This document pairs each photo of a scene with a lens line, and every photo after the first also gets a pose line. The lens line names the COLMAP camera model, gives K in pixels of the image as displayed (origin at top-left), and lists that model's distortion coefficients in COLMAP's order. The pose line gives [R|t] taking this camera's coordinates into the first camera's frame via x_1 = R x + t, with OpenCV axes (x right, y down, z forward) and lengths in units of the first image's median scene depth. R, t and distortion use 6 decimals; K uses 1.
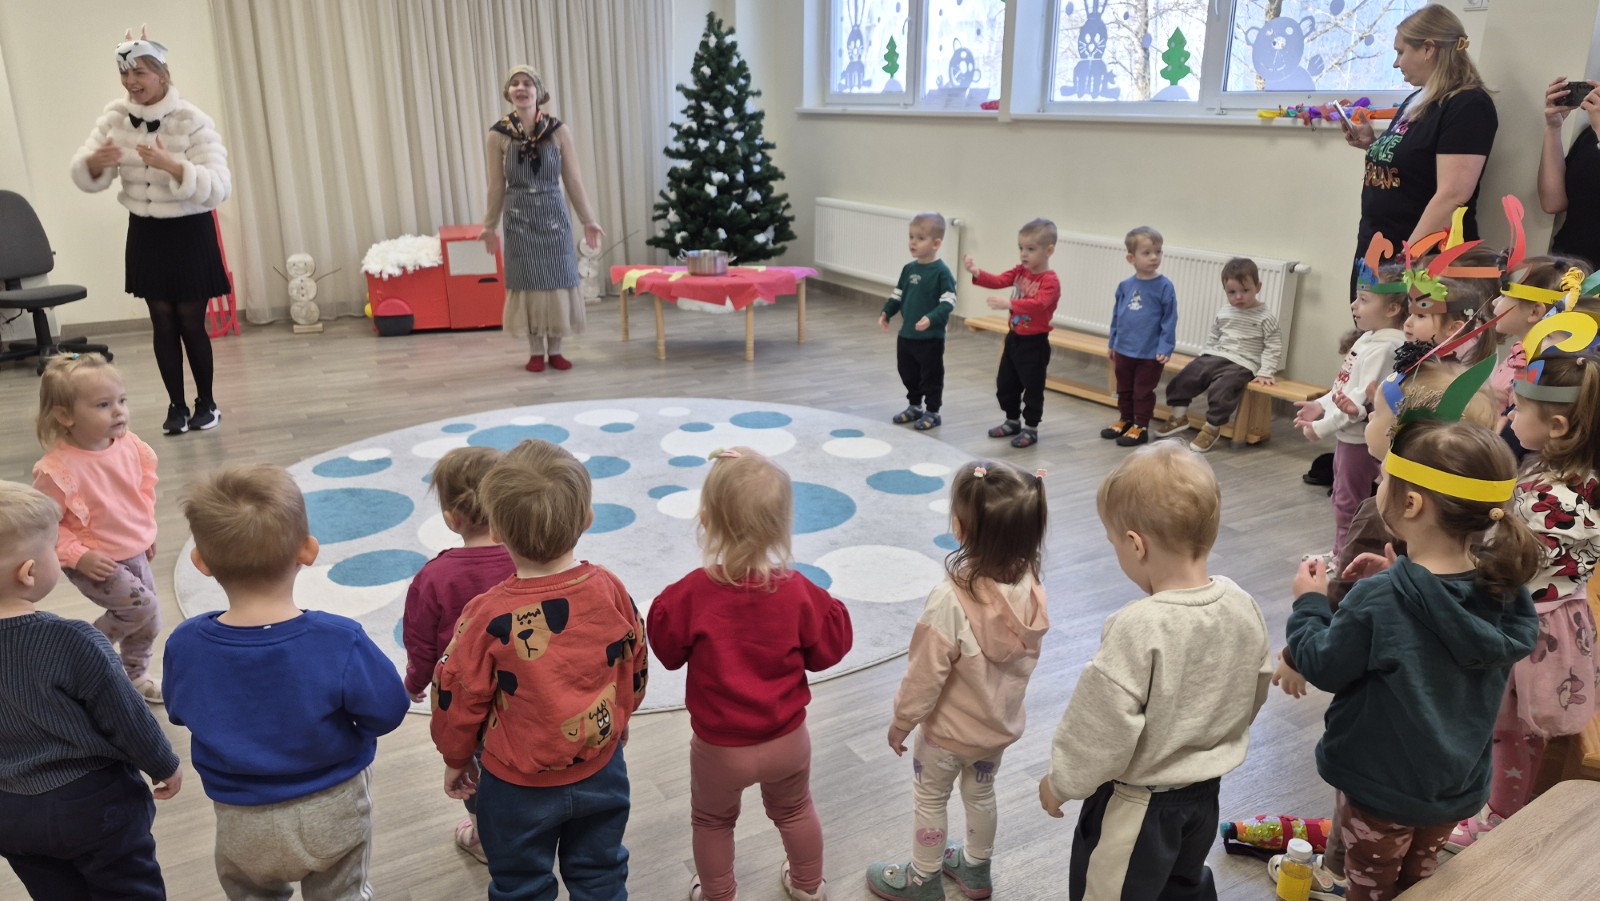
lens RADIAL K [[1119.9, 0, 807.4], [0, 1119.9, 448.3], [0, 0, 1]] dist [0.121343, -0.164879]
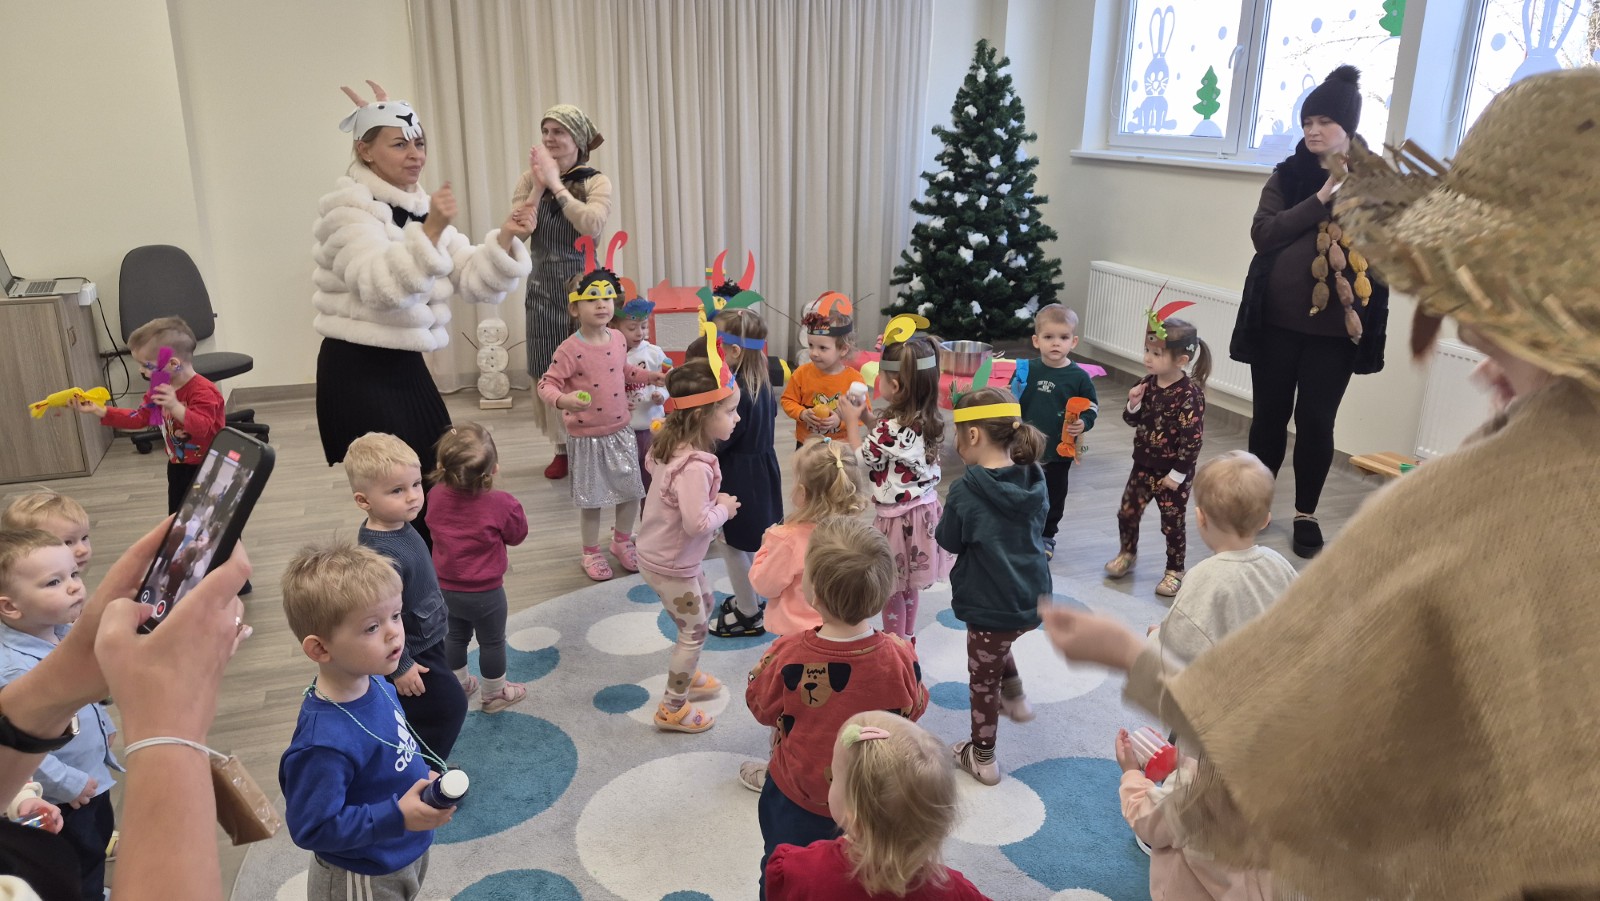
lens RADIAL K [[1124.7, 0, 806.1], [0, 1124.7, 428.7], [0, 0, 1]] dist [0.115385, -0.158613]
pose [[0.984171, 0.060341, -0.166635, -0.058640], [-0.063823, 0.997839, -0.015614, -0.086937], [0.165333, 0.026002, 0.985895, 0.184790]]
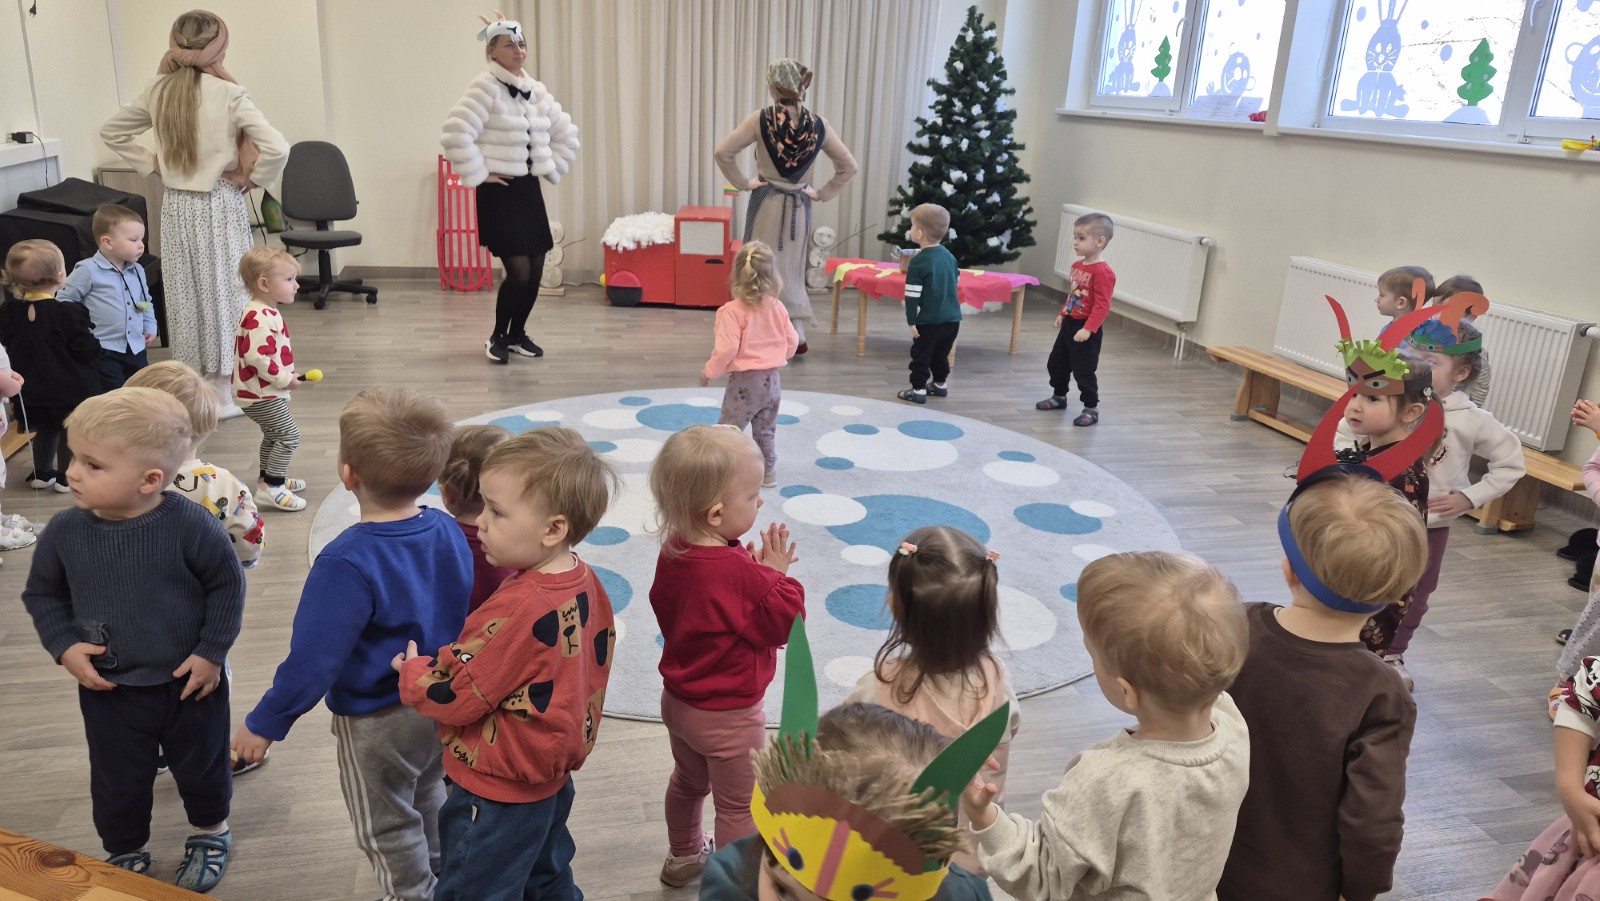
lens RADIAL K [[1122.9, 0, 807.2], [0, 1122.9, 425.8], [0, 0, 1]] dist [0.143912, -0.237656]
pose [[0.961739, 0.125536, -0.243513, 0.063796], [-0.130178, 0.991486, -0.002999, -0.008946], [0.241063, 0.034584, 0.969893, 0.038159]]
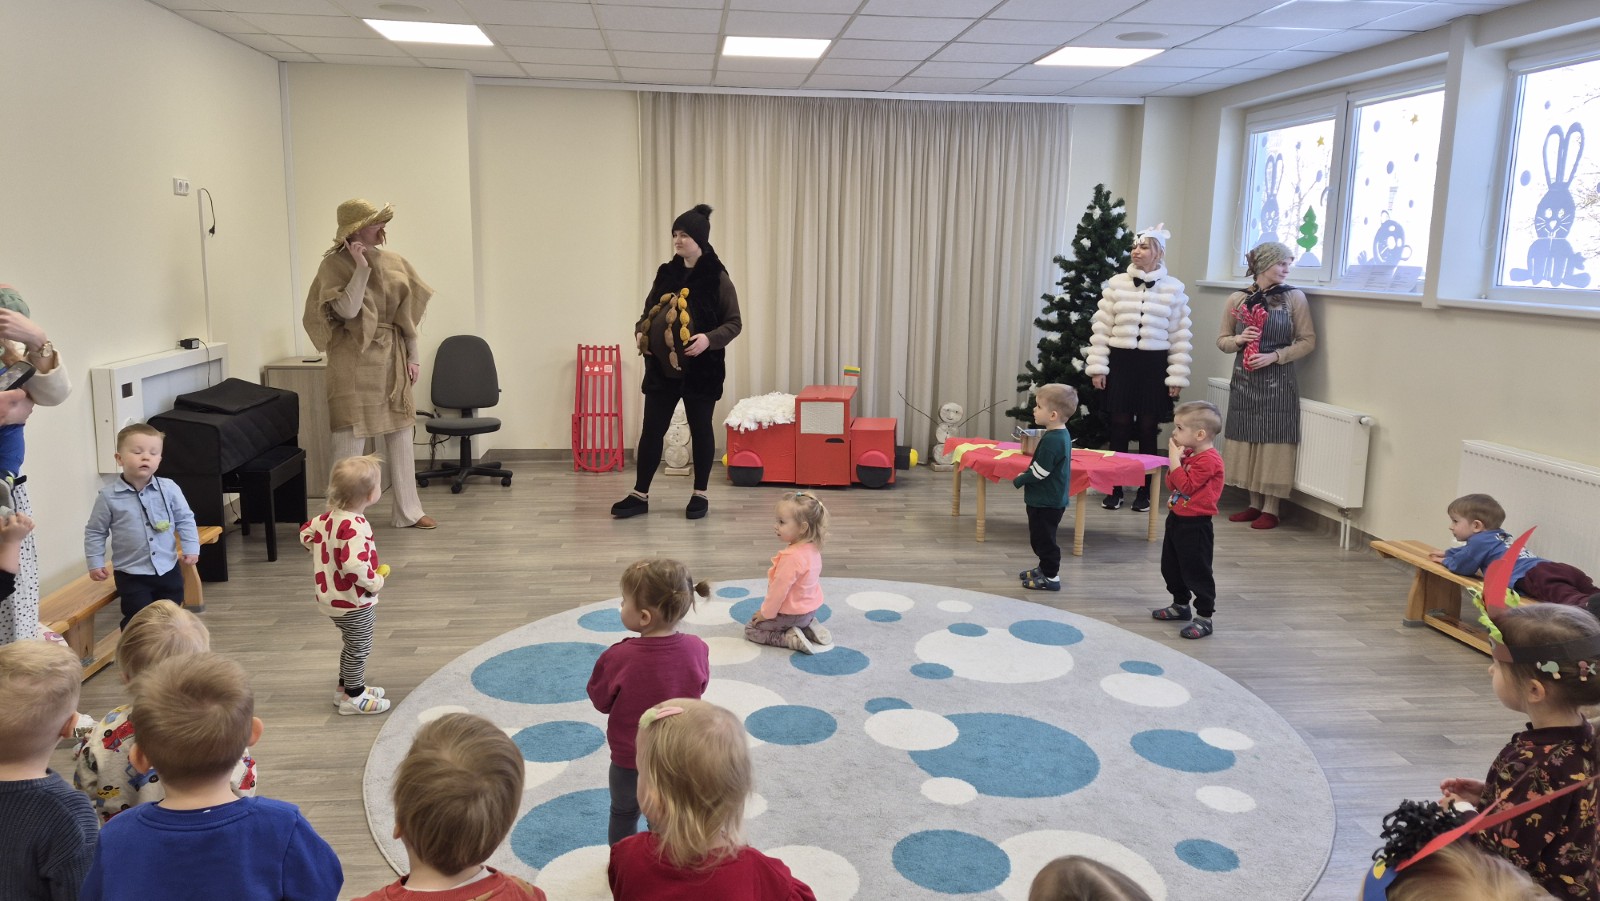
lens RADIAL K [[1116.5, 0, 787.5], [0, 1116.5, 418.2], [0, 0, 1]] dist [0.113794, -0.149558]
pose [[0.907432, 0.078464, -0.412807, 0.088421], [-0.142496, 0.981660, -0.126646, -0.035063], [0.395299, 0.173746, 0.901970, 0.078473]]
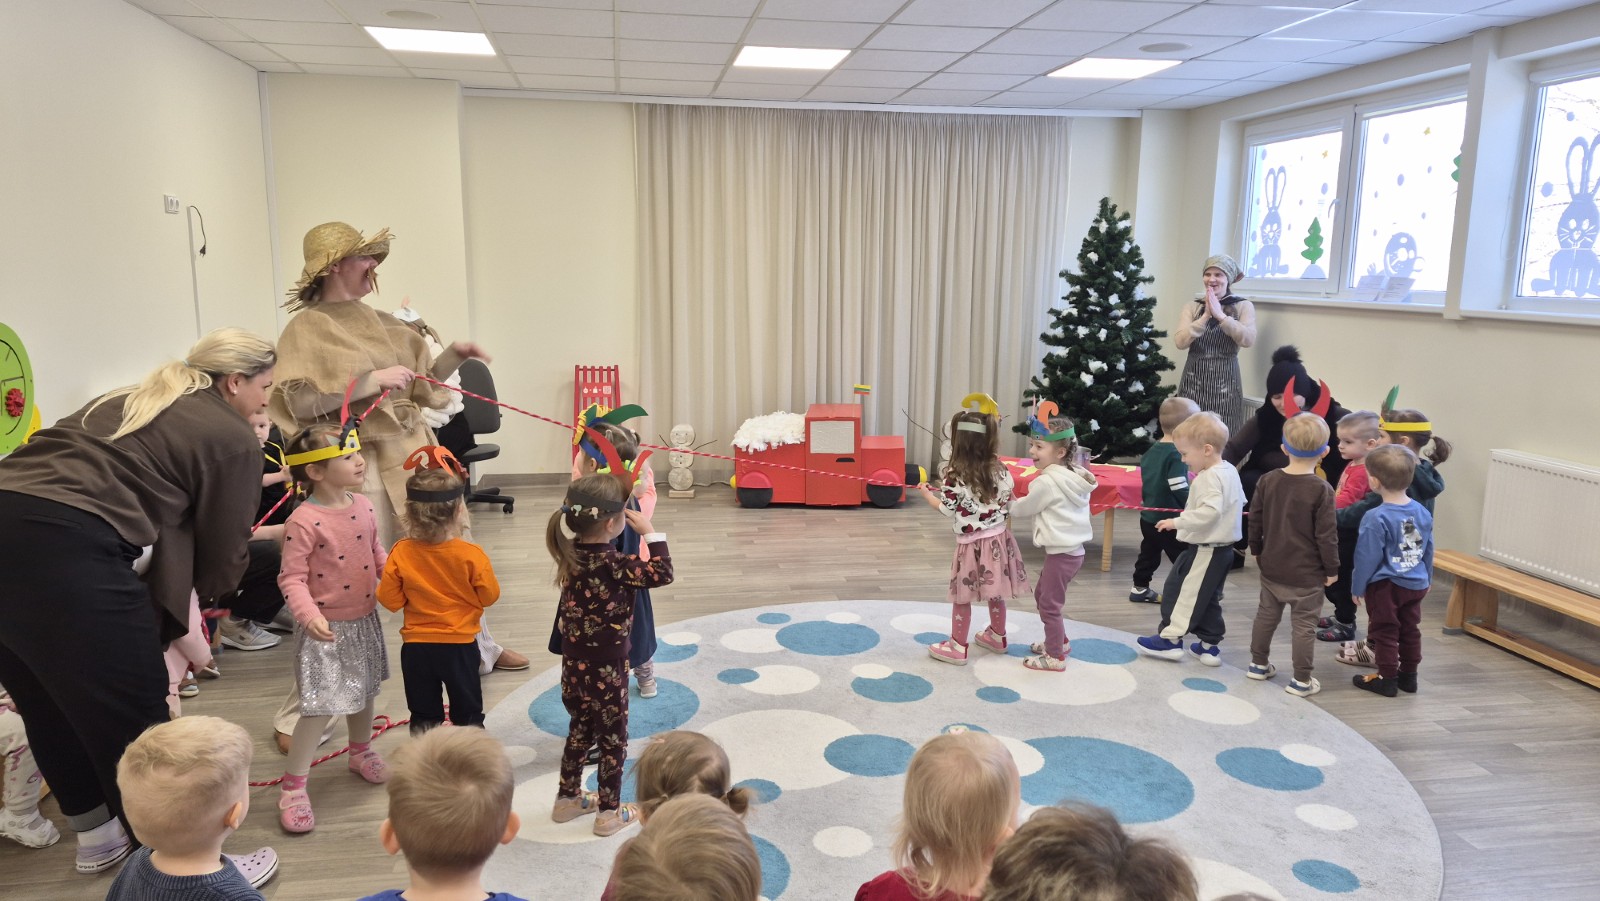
lens RADIAL K [[1119.9, 0, 800.0], [0, 1119.9, 450.5], [0, 0, 1]] dist [0.119495, -0.151090]
pose [[0.932109, 0.067906, -0.355756, 0.030551], [-0.117845, 0.985679, -0.120618, -0.032349], [0.342471, 0.154353, 0.926763, 0.069203]]
